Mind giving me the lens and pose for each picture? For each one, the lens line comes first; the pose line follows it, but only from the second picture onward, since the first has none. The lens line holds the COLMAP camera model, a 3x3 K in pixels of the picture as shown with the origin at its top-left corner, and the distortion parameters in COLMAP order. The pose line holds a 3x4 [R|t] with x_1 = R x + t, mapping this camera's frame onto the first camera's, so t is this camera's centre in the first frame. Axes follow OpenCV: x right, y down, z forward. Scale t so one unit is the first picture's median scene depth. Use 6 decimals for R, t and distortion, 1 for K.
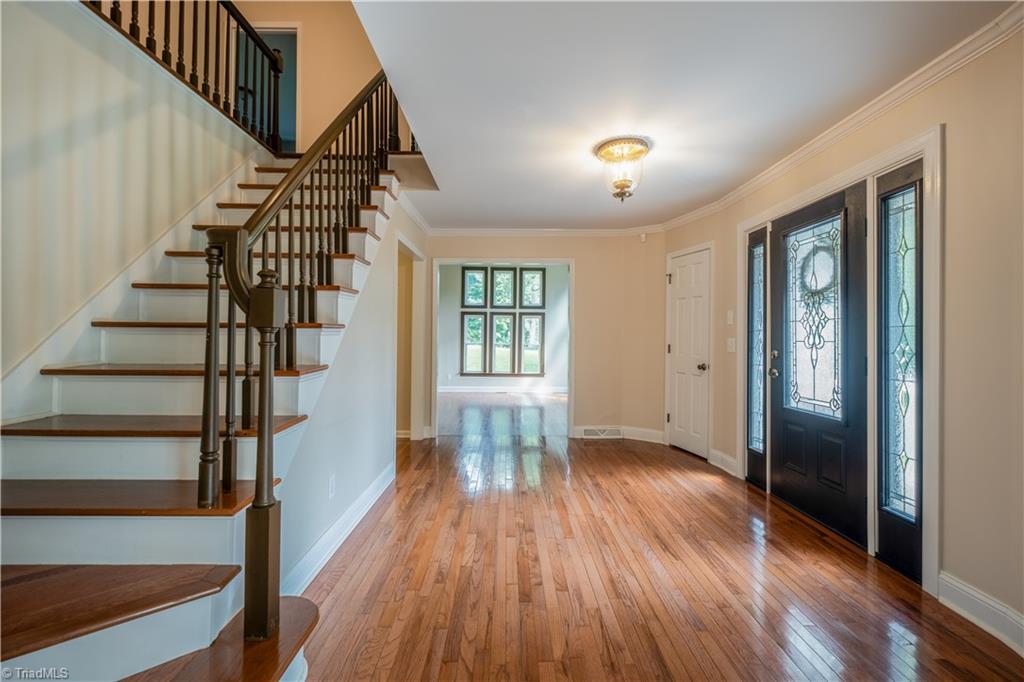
lens RADIAL K [[450.0, 0, 510.4], [0, 450.0, 335.0], [0, 0, 1]] dist [-0.003021, 0.000201]
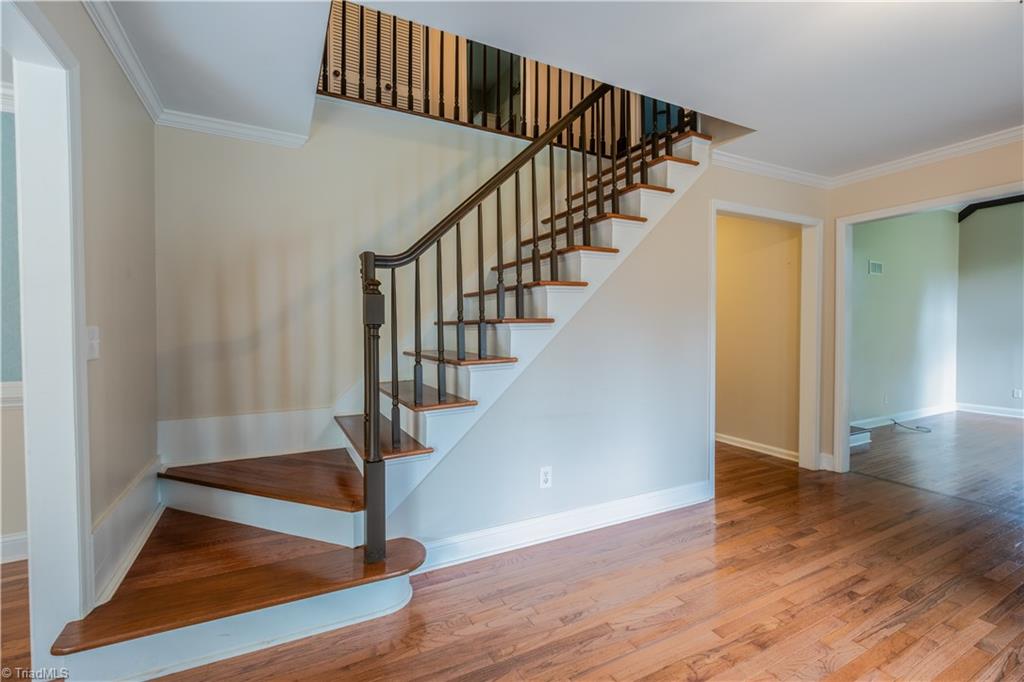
lens RADIAL K [[450.0, 0, 510.4], [0, 450.0, 335.0], [0, 0, 1]] dist [-0.003021, 0.000201]
pose [[0.453551, 0.007835, -0.891196, 0.424264], [0.006050, 0.999911, 0.011869, -0.000127], [0.891210, -0.010775, 0.453463, 0.410788]]
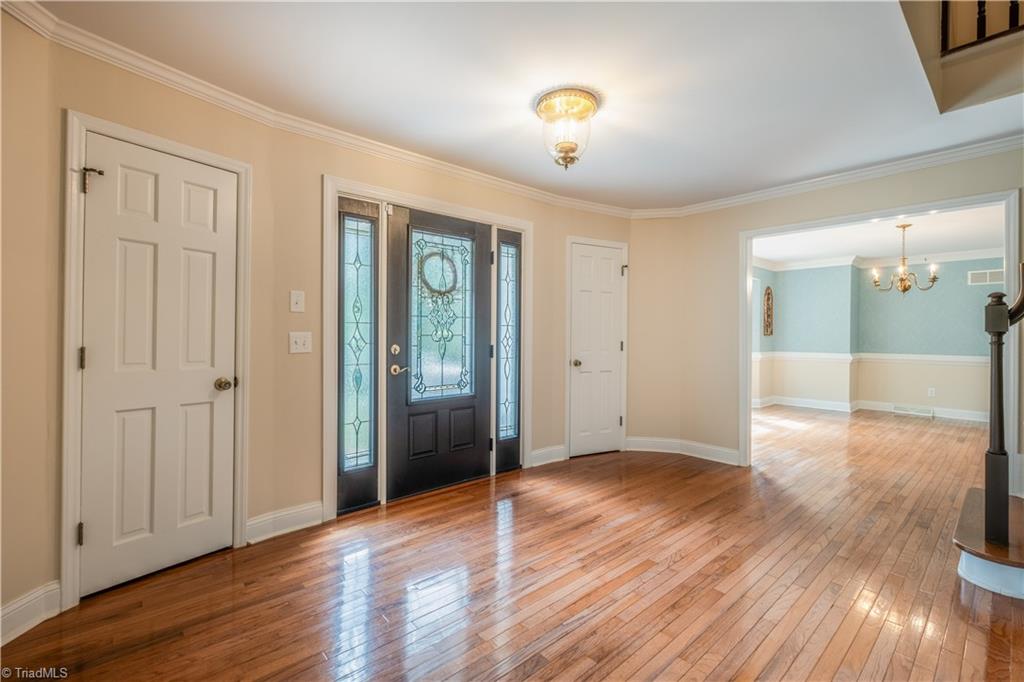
lens RADIAL K [[450.0, 0, 510.4], [0, 450.0, 335.0], [0, 0, 1]] dist [-0.003021, 0.000201]
pose [[-0.657866, -0.014194, 0.753001, -0.324023], [-0.016300, 0.999857, 0.004606, 0.005947], [-0.752959, -0.009243, -0.658003, 1.696233]]
